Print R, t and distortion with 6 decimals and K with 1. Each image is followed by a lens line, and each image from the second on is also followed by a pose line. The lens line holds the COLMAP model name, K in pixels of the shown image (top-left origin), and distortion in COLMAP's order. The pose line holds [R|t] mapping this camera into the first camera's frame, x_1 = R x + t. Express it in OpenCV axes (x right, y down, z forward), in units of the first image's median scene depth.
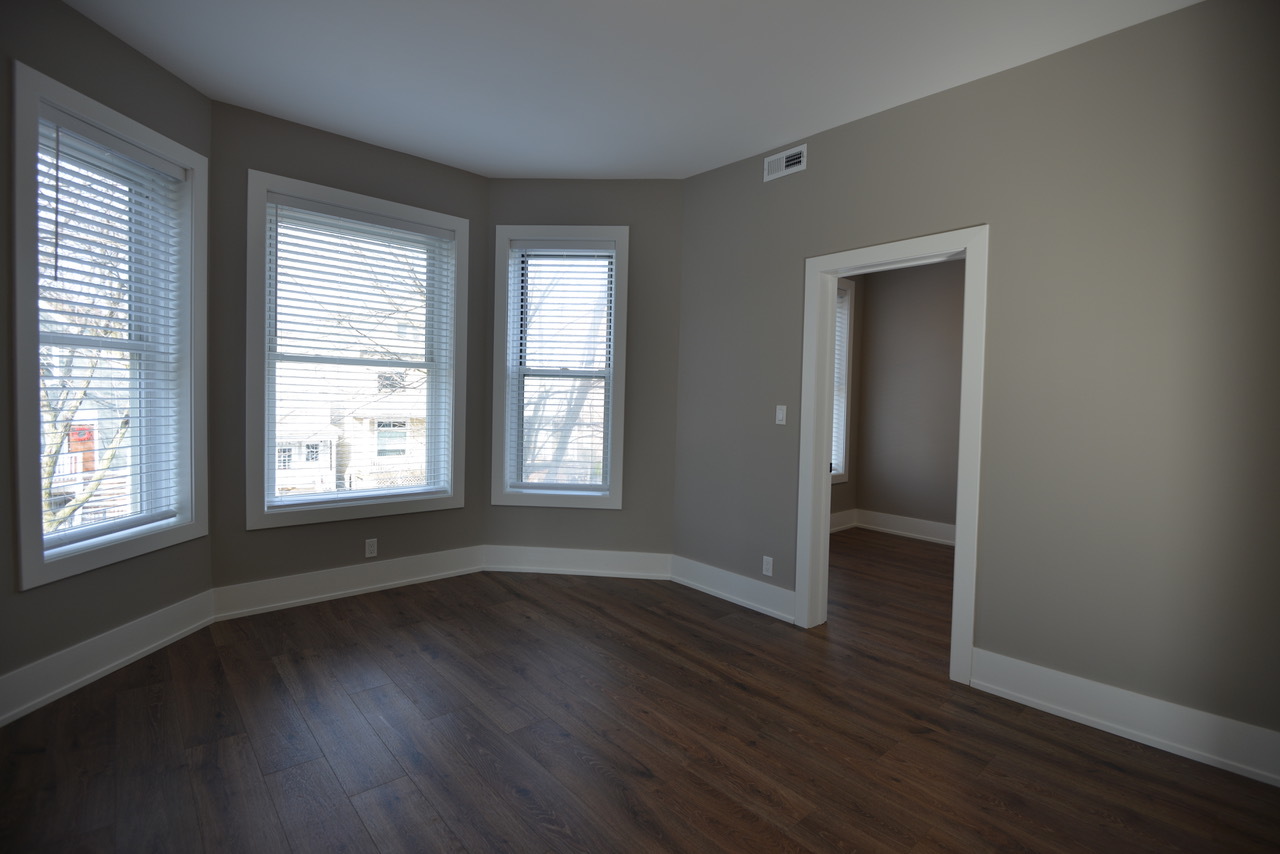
lens RADIAL K [[591.9, 0, 641.6], [0, 591.9, 420.3], [0, 0, 1]] dist [-0.003740, -0.008739]
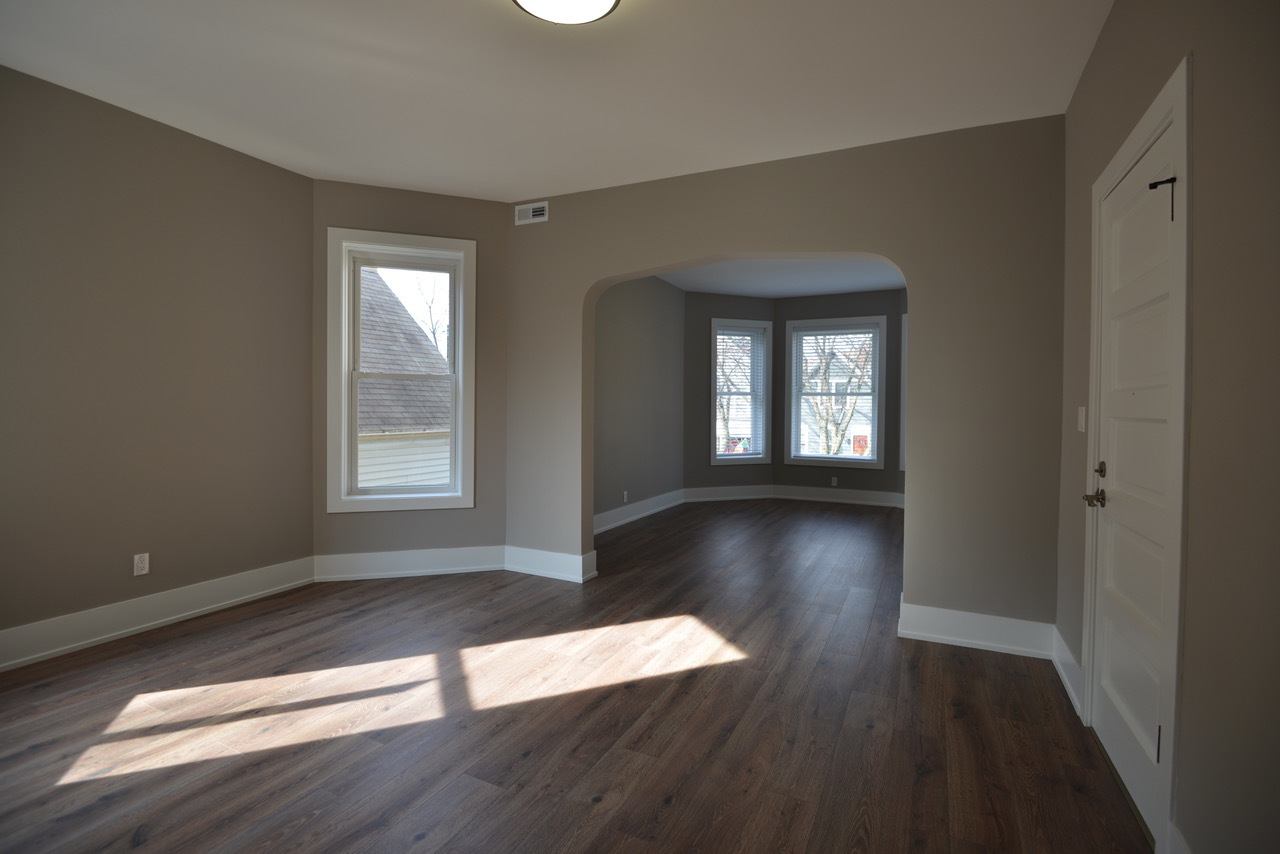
lens RADIAL K [[591.9, 0, 641.4], [0, 591.9, 423.6], [0, 0, 1]] dist [-0.003740, -0.008739]
pose [[0.378695, 0.004852, -0.925509, 1.332893], [-0.033955, 0.999386, -0.008654, 0.053171], [0.924898, 0.034703, 0.378627, -0.484712]]
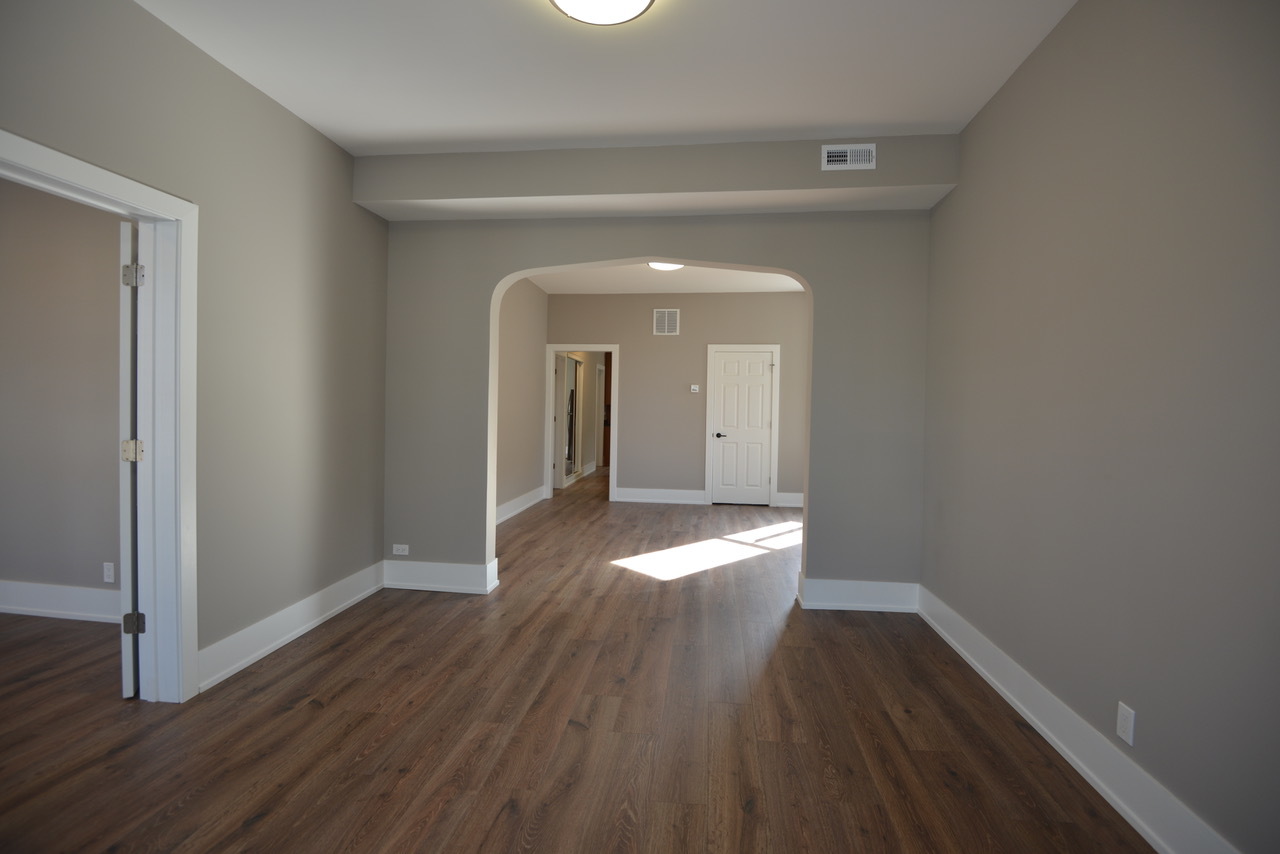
lens RADIAL K [[591.9, 0, 644.5], [0, 591.9, 424.1], [0, 0, 1]] dist [-0.003740, -0.008739]
pose [[-0.666844, -0.058990, 0.742859, -0.457135], [-0.008211, 0.997383, 0.071830, -0.040853], [-0.745153, 0.041800, -0.665583, 0.832607]]
